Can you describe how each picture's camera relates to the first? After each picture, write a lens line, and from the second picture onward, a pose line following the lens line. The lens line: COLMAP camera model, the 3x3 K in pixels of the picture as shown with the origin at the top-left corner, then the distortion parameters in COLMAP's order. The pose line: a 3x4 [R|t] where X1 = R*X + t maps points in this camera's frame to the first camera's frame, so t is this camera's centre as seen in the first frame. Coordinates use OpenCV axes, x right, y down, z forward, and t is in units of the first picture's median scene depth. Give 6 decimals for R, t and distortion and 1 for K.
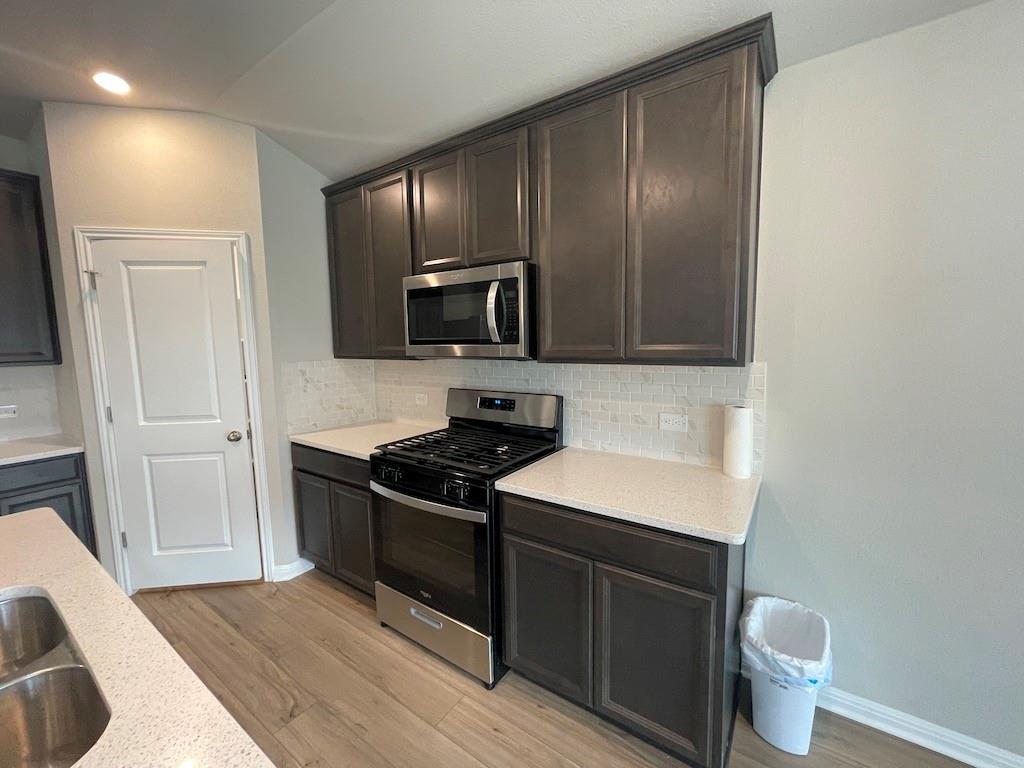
lens RADIAL K [[412.4, 0, 512.0], [0, 412.4, 384.0], [0, 0, 1]] dist [-0.002514, 0.000019]
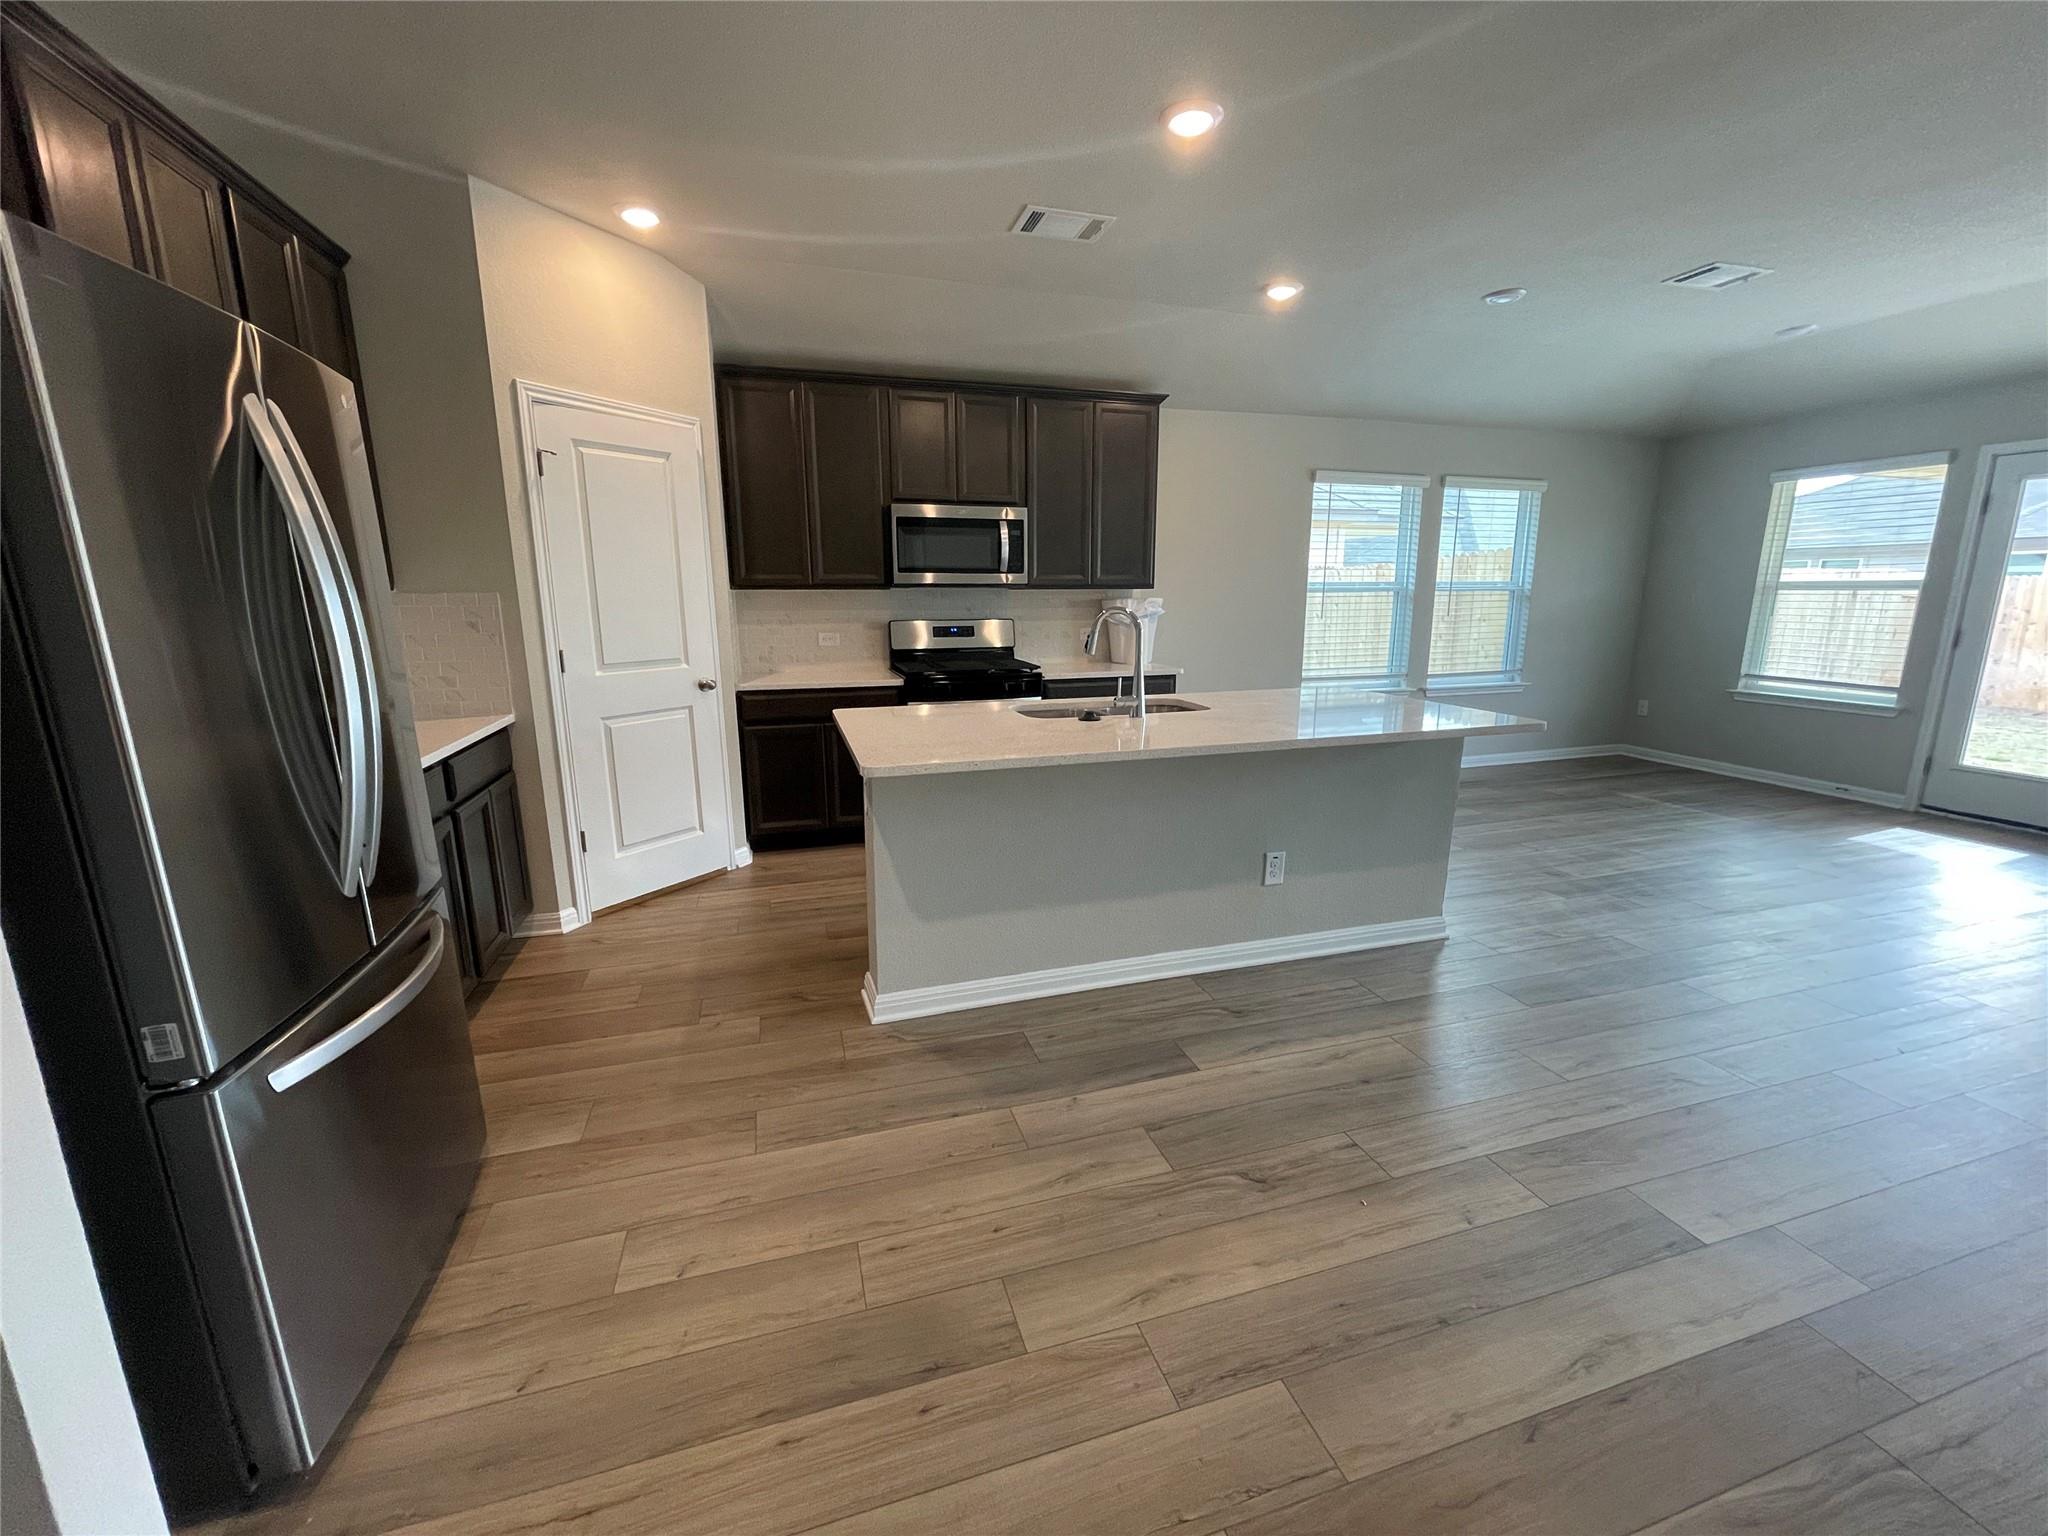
lens RADIAL K [[835.5, 0, 1025.1], [0, 835.5, 764.6], [0, 0, 1]] dist [0.000768, 0.000006]
pose [[0.623550, -0.145793, 0.768069, -1.666709], [0.074015, 0.989054, 0.127651, 0.129376], [-0.778272, -0.022748, 0.627515, -0.523089]]
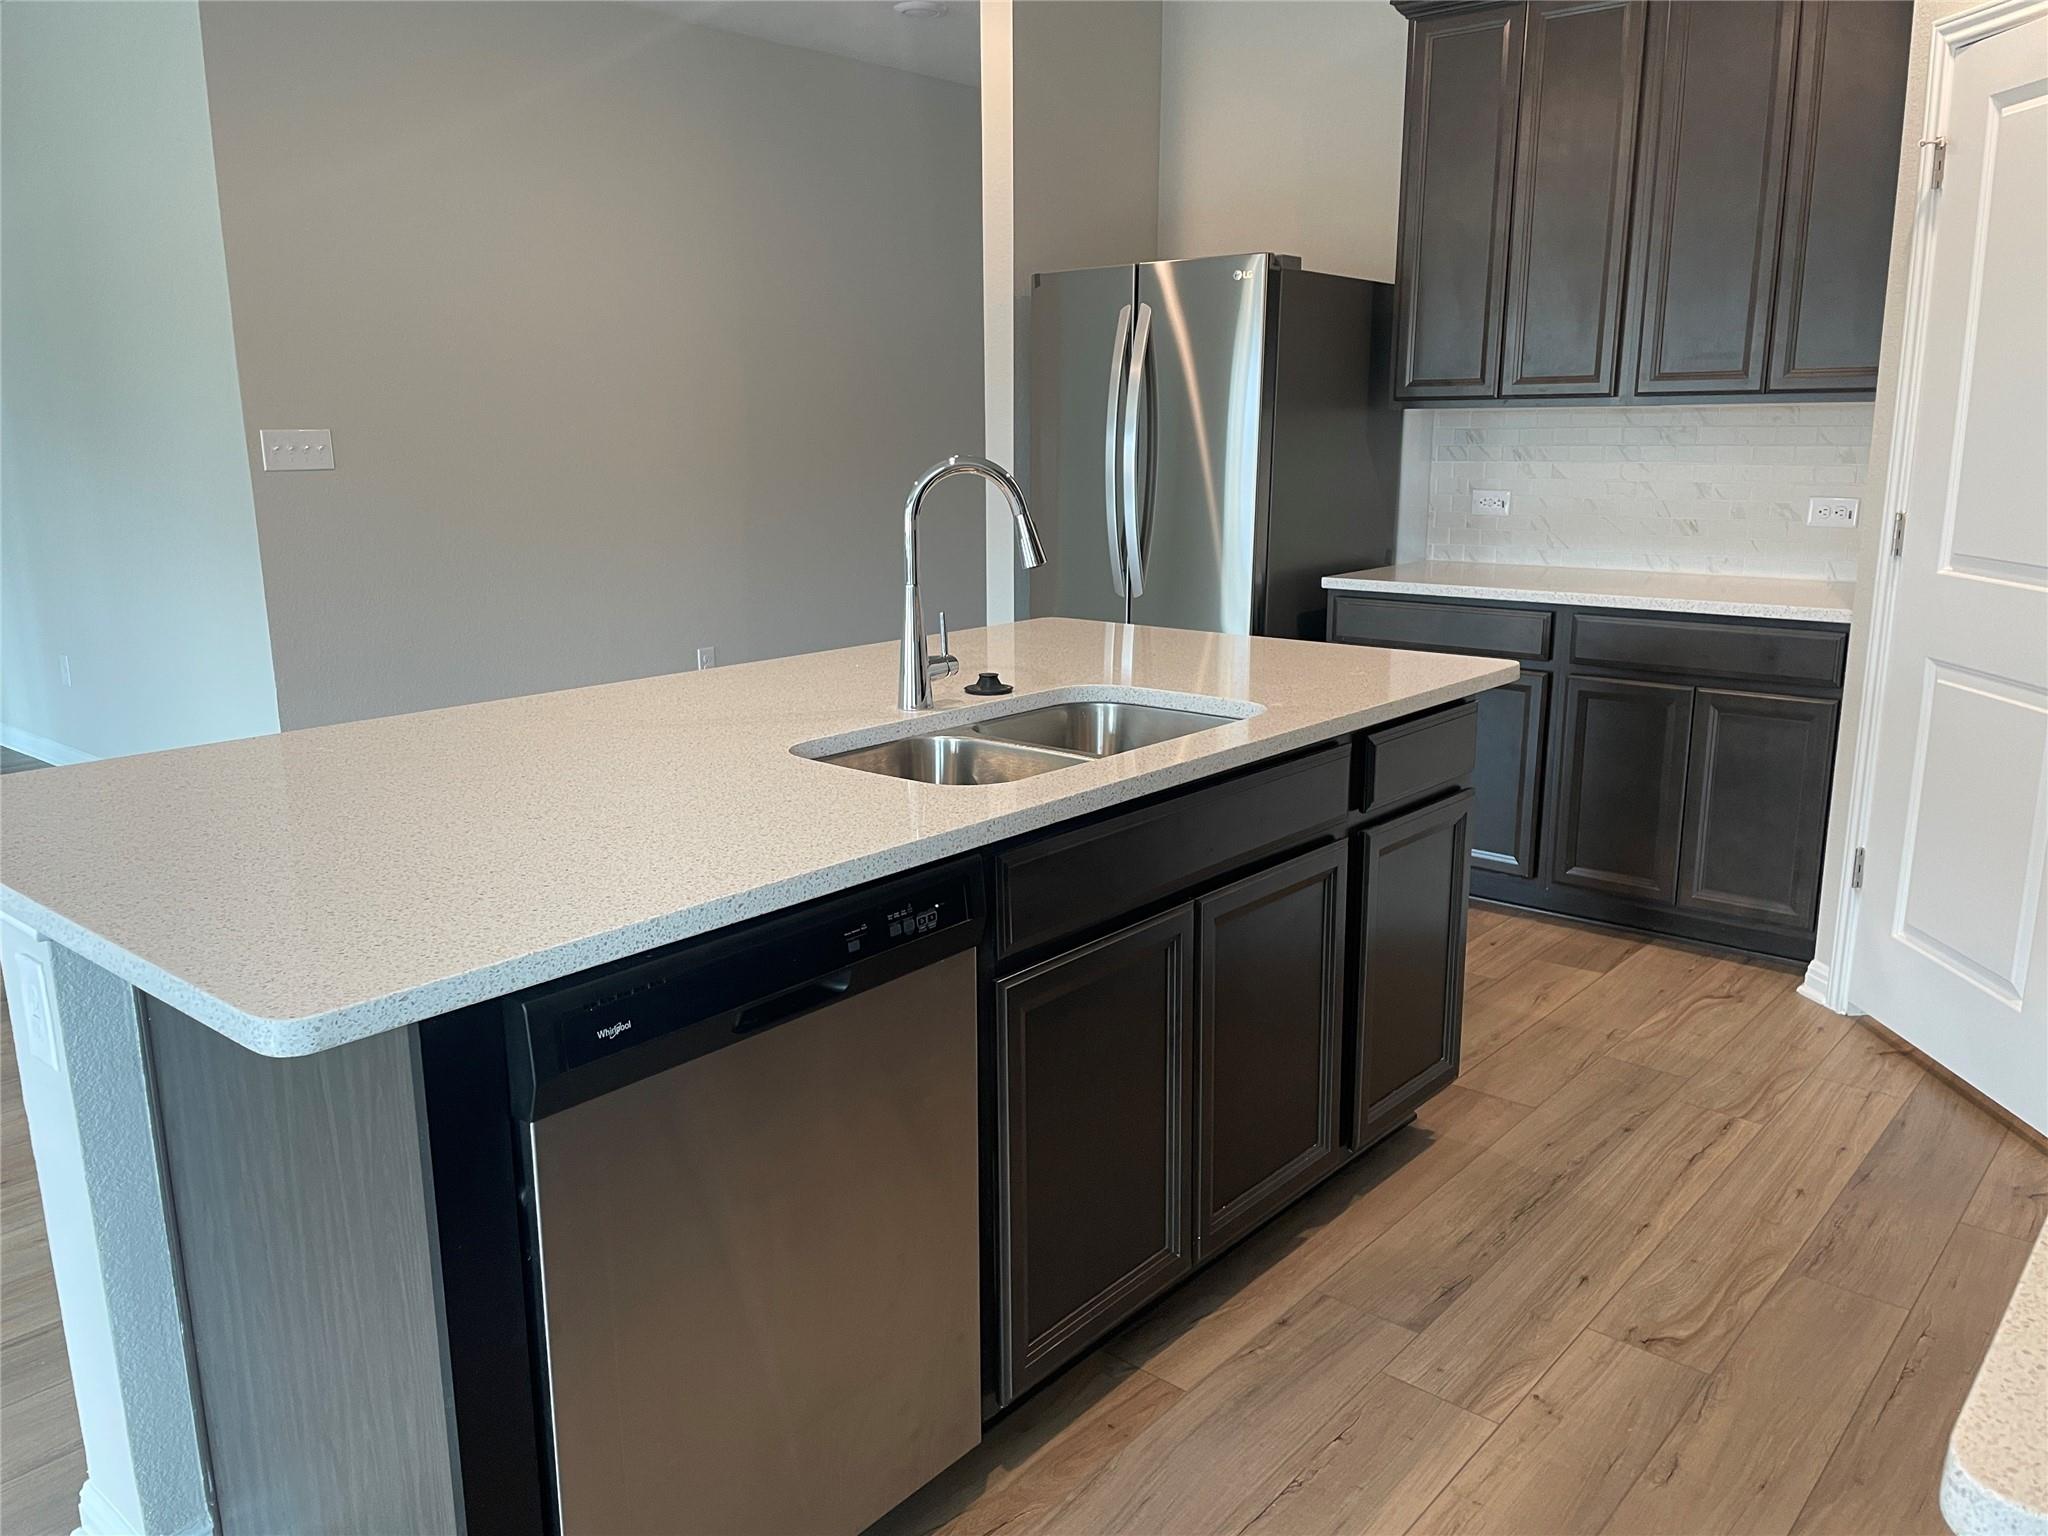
lens RADIAL K [[1559.8, 0, 1024.0], [0, 1559.8, 768.0], [0, 0, 1]] dist [0.100925, -0.122821]
pose [[-0.099752, 0.233134, -0.967315, 0.581834], [-0.093578, 0.965657, 0.242385, 0.002677], [0.990602, 0.114697, -0.074510, 0.354352]]
